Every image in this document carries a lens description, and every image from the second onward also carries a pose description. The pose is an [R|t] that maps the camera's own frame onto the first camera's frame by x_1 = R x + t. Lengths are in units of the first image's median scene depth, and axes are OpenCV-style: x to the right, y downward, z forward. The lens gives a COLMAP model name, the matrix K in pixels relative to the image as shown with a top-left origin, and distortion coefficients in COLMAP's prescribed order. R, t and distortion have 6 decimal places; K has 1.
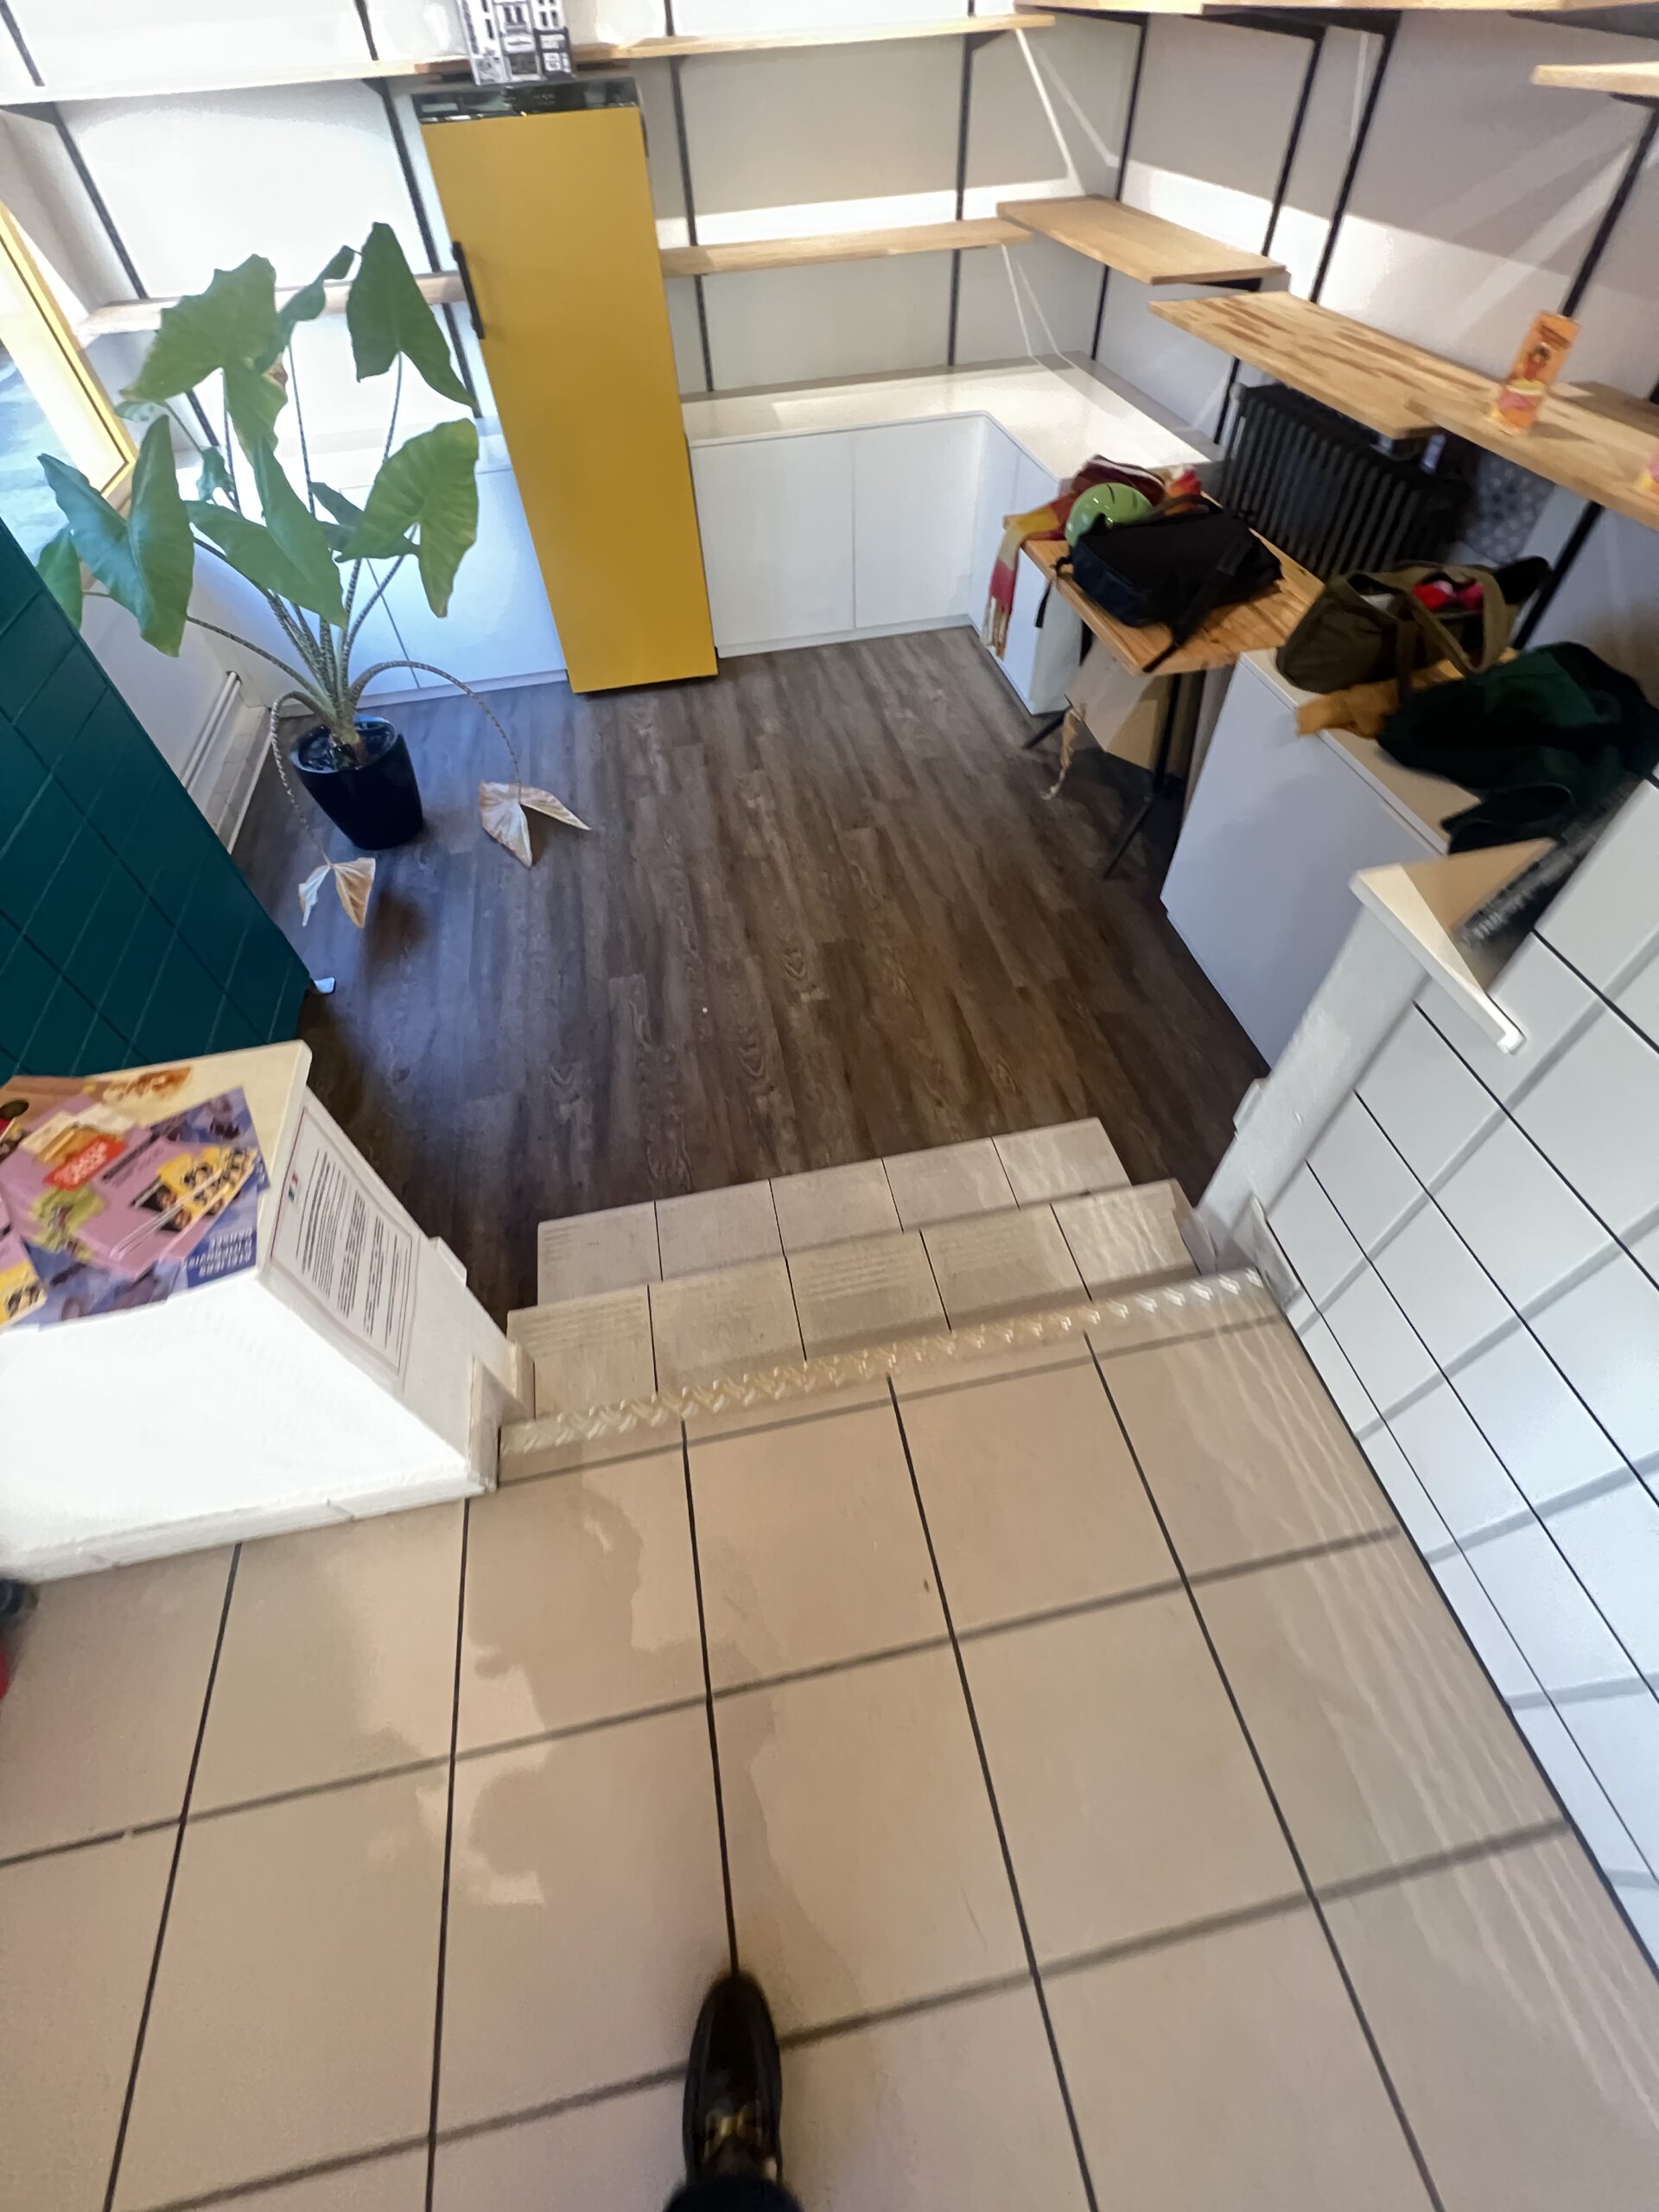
lens RADIAL K [[888.7, 0, 824.8], [0, 888.7, 1102.5], [0, 0, 1]] dist [-0.001785, 0.000648]
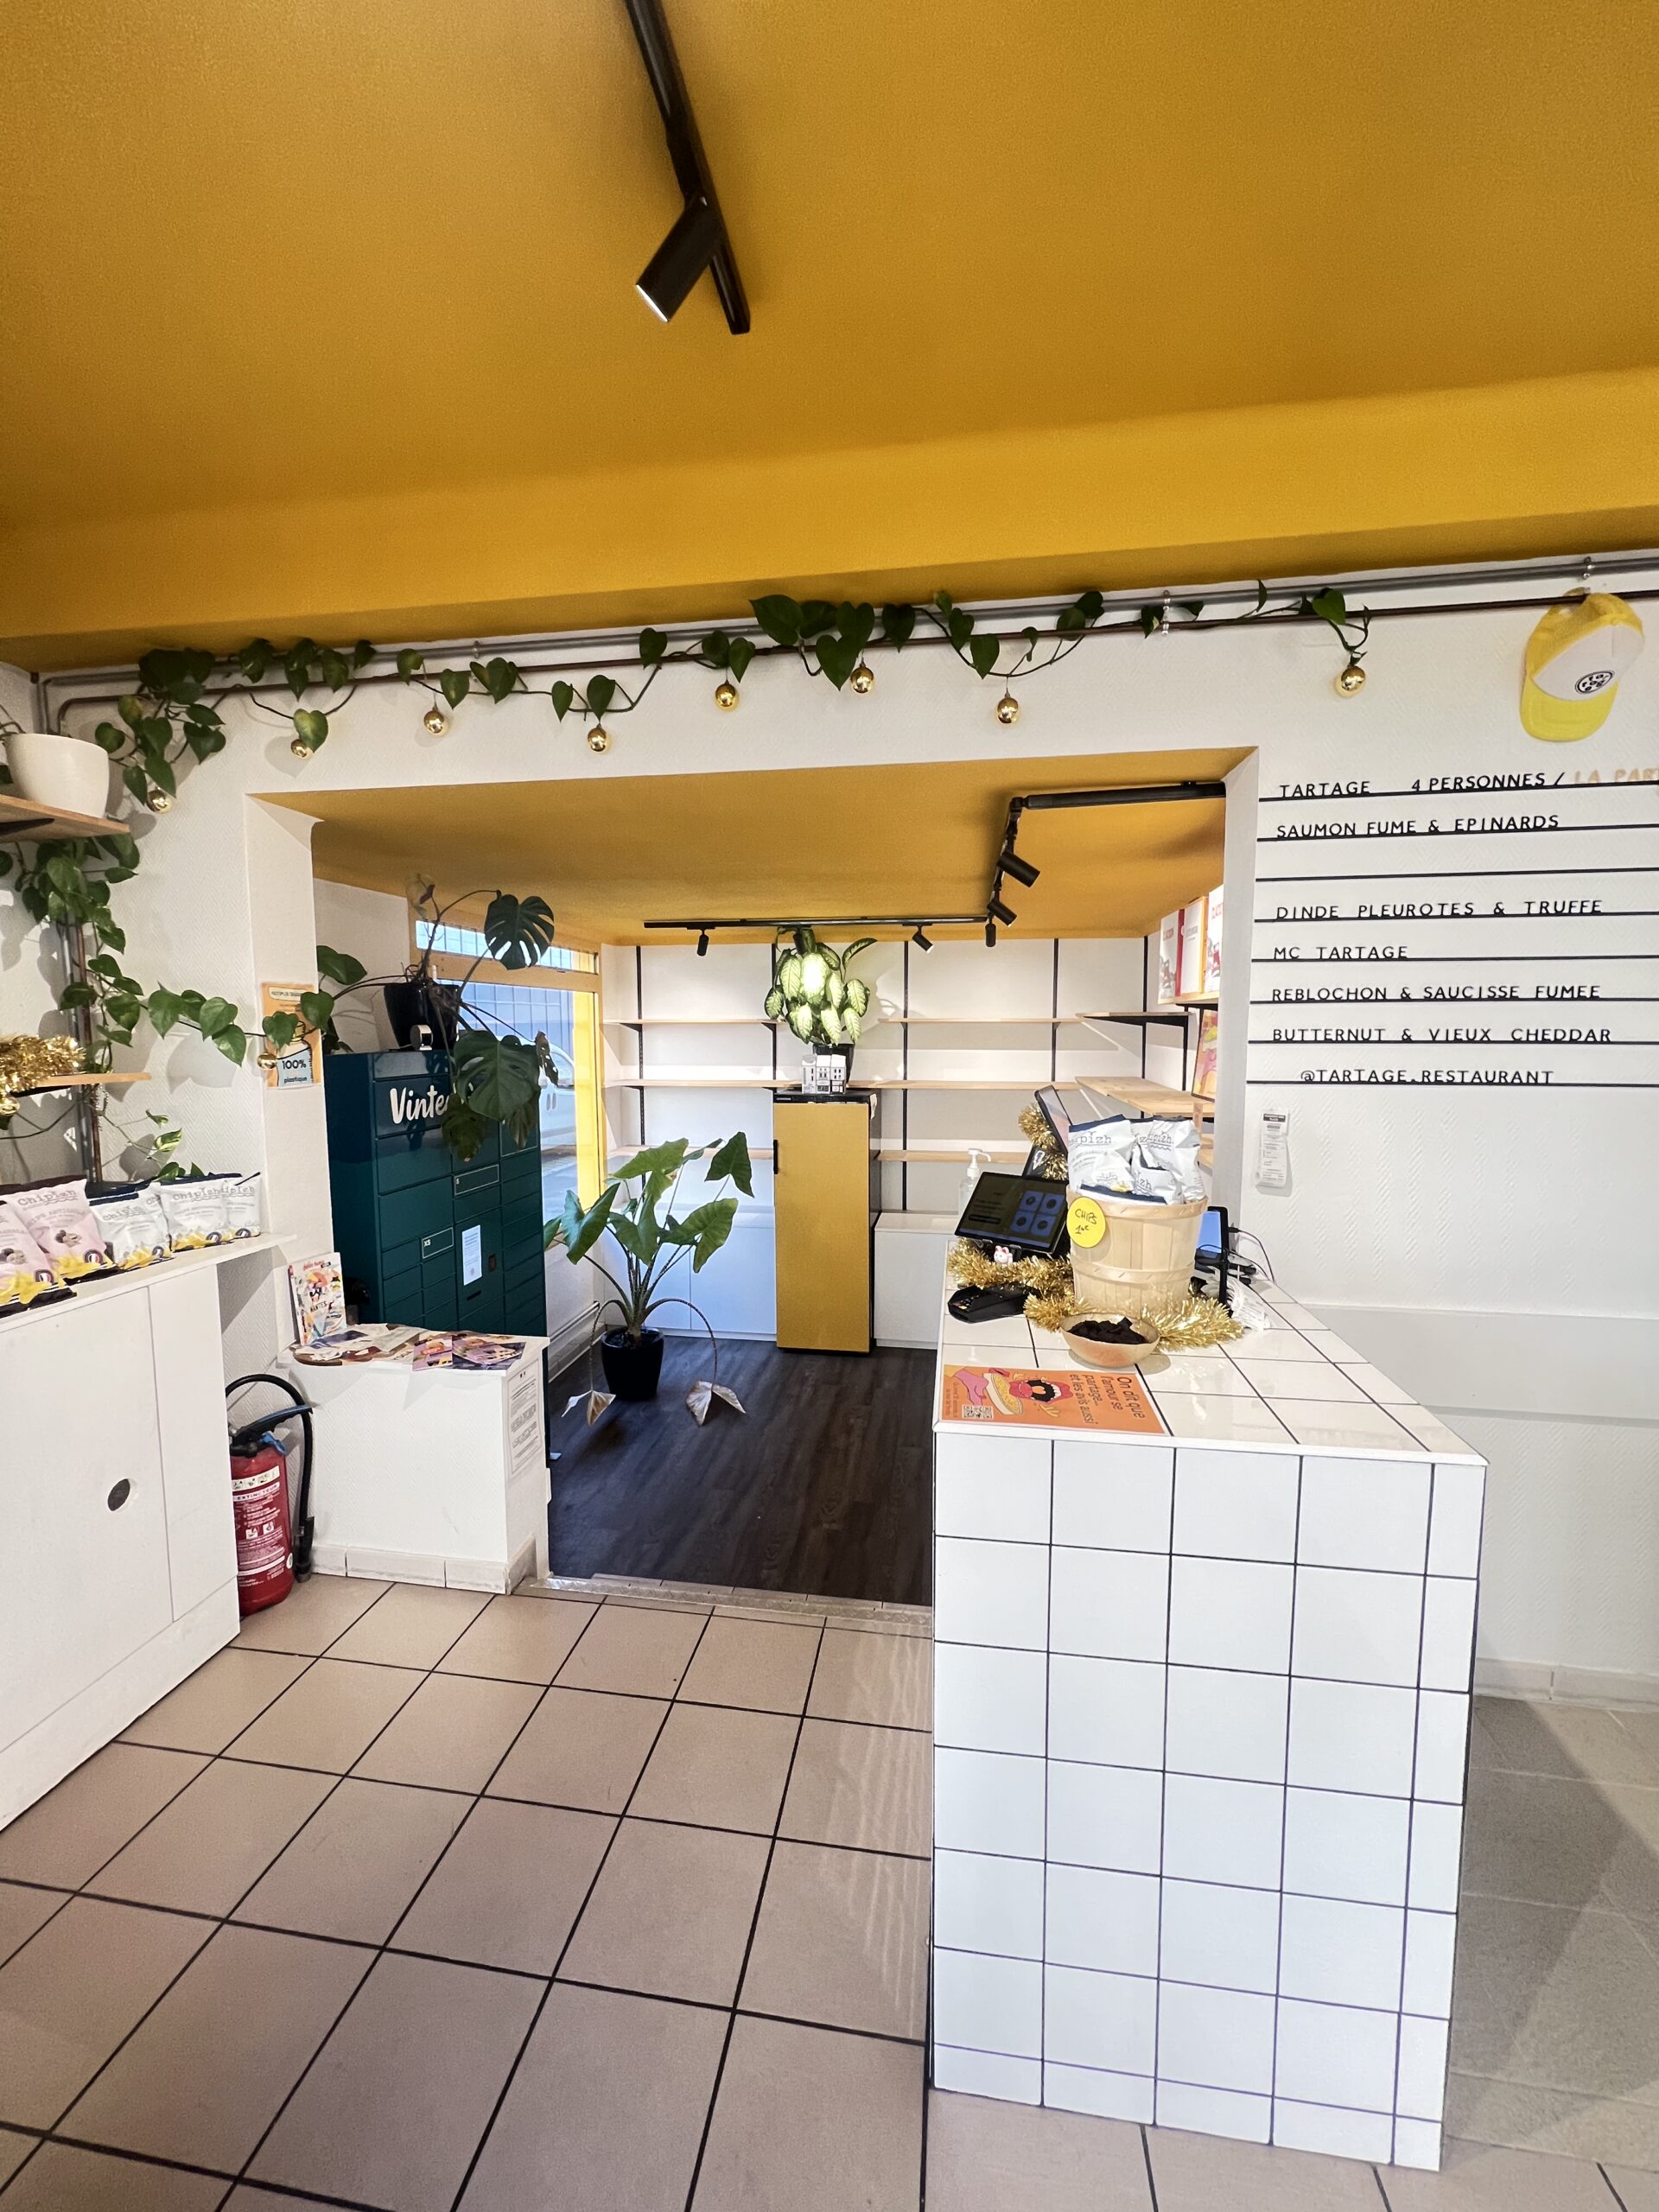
lens RADIAL K [[888.7, 0, 824.4], [0, 888.7, 1104.2], [0, 0, 1]] dist [-0.001785, 0.000648]
pose [[0.938280, 0.068066, -0.339114, 0.411141], [-0.292555, 0.679195, -0.673131, 0.382755], [0.184508, 0.730795, 0.657188, -0.451320]]
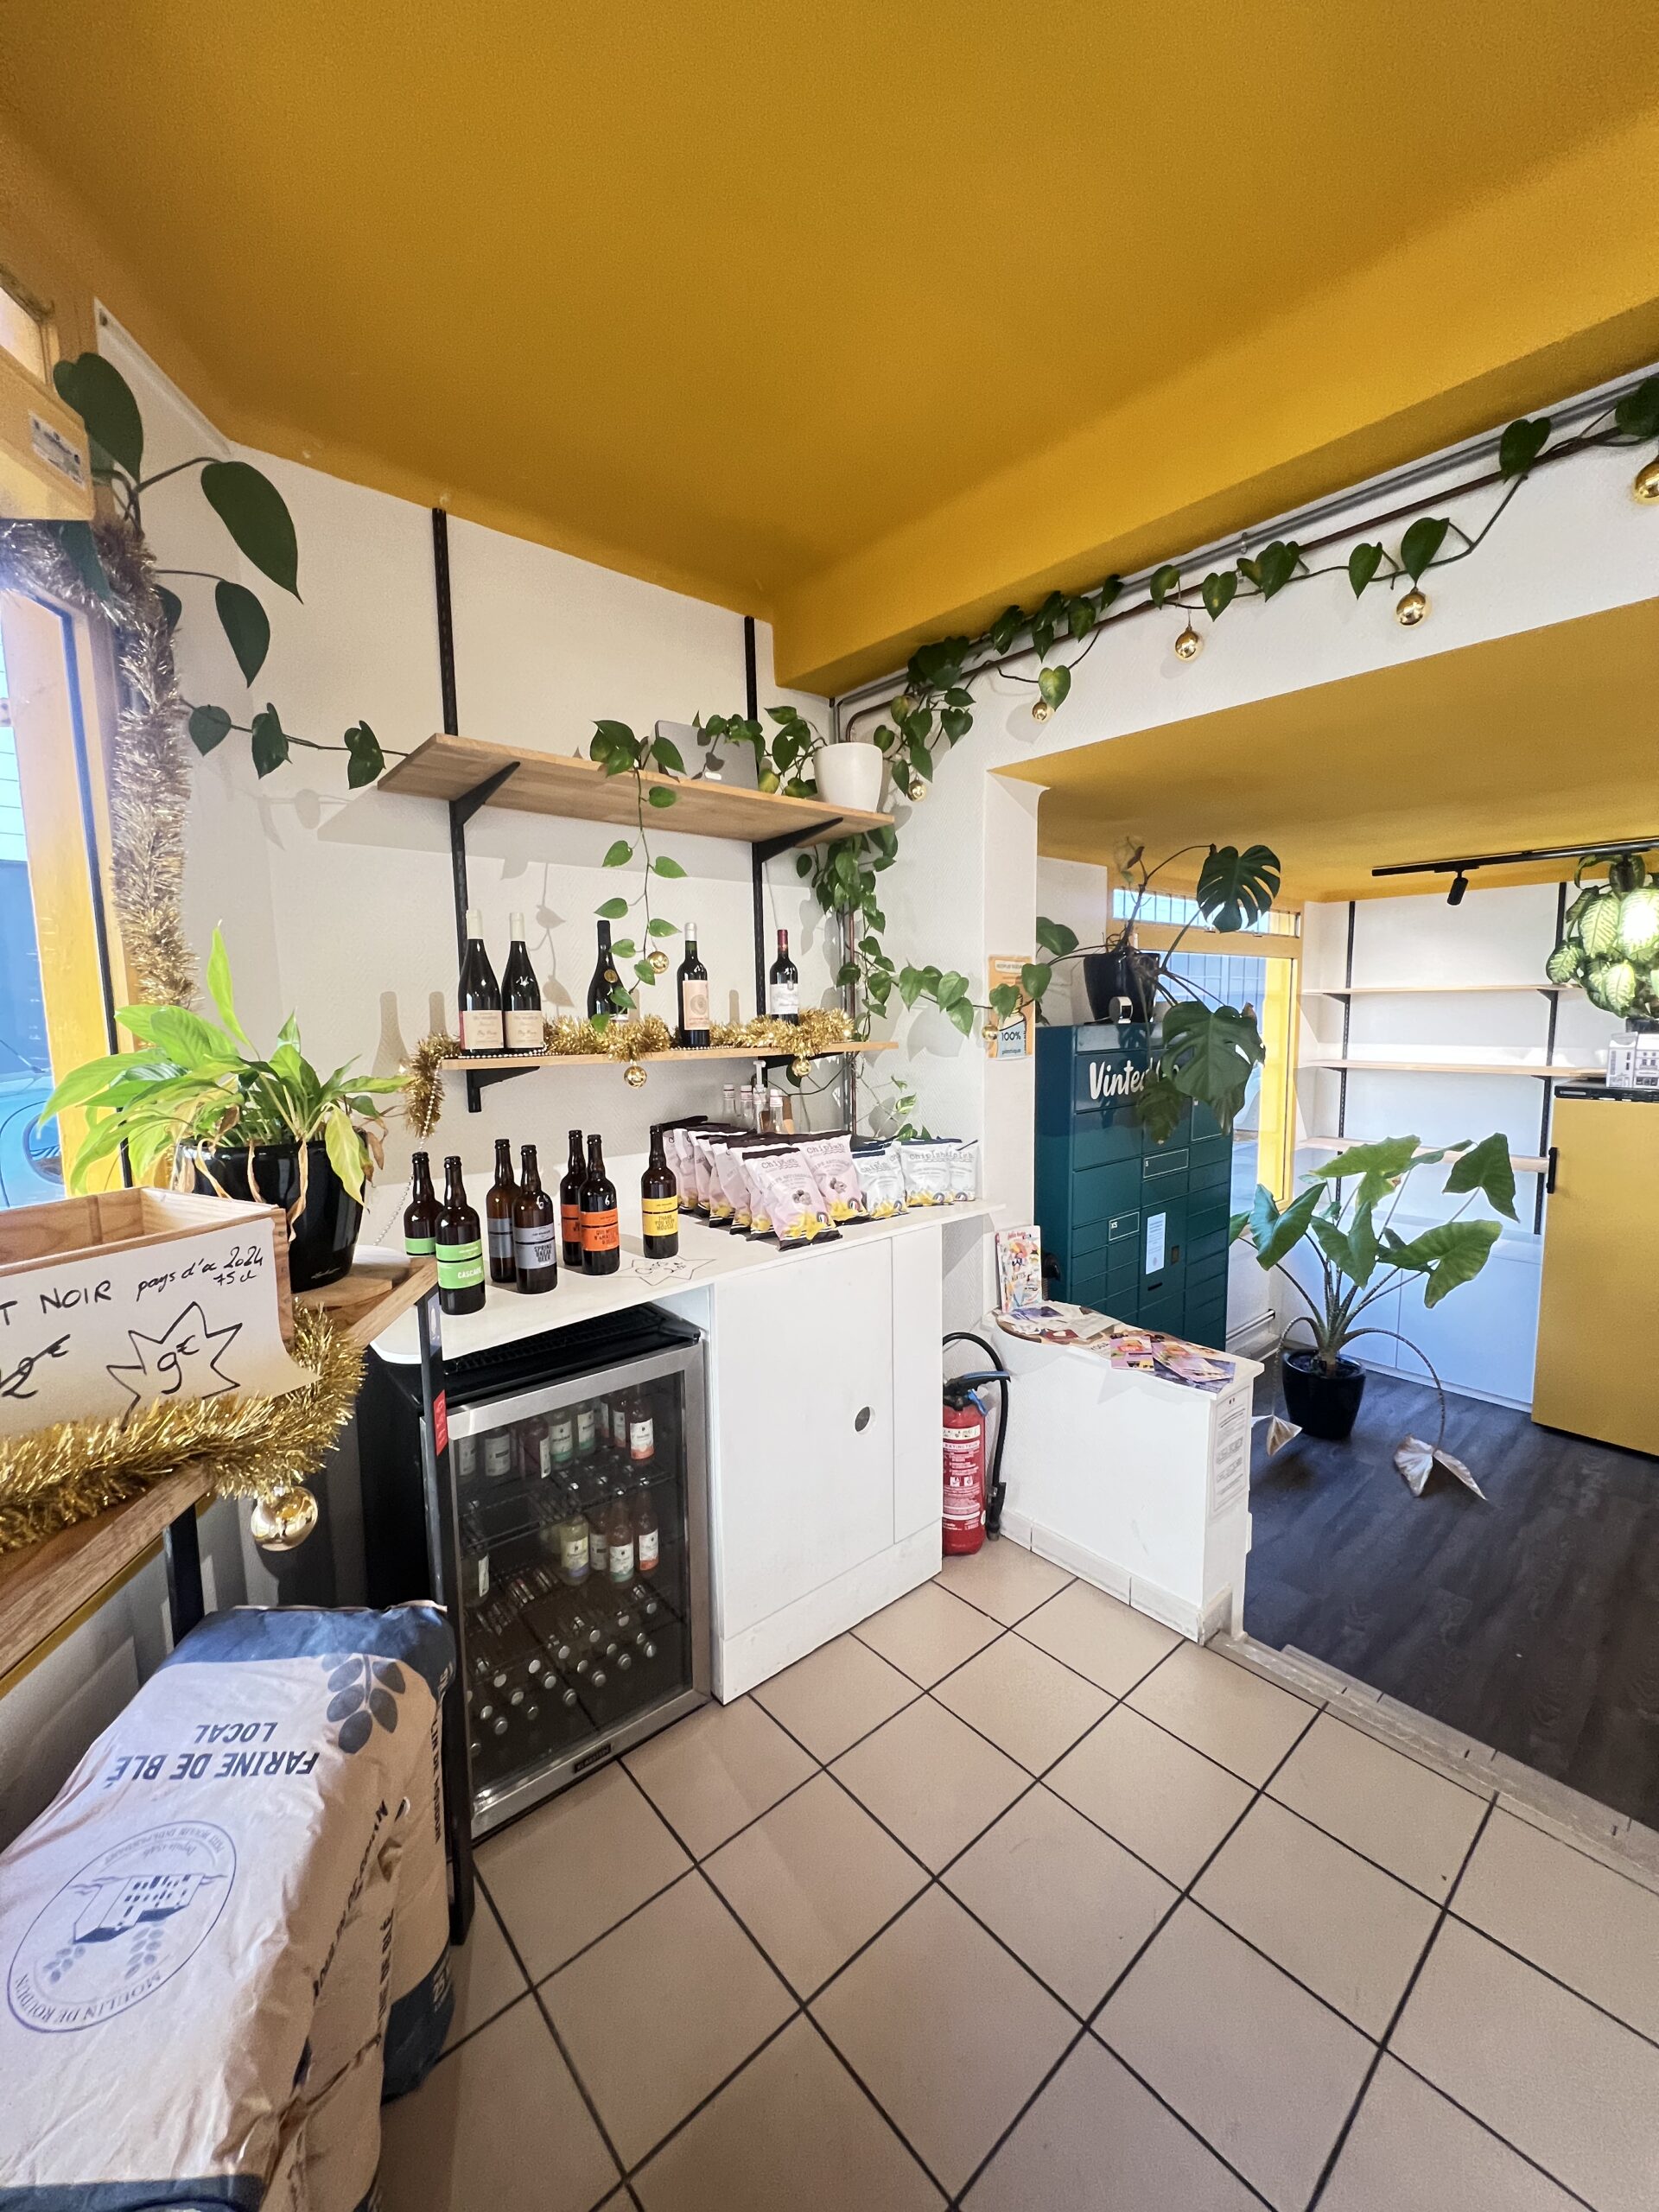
lens RADIAL K [[888.6, 0, 824.4], [0, 888.6, 1106.5], [0, 0, 1]] dist [0.002066, 0.000092]
pose [[0.499385, 0.131427, -0.856354, 0.283890], [-0.686180, 0.663444, -0.298327, 0.355853], [0.528935, 0.736593, 0.421496, -0.418458]]
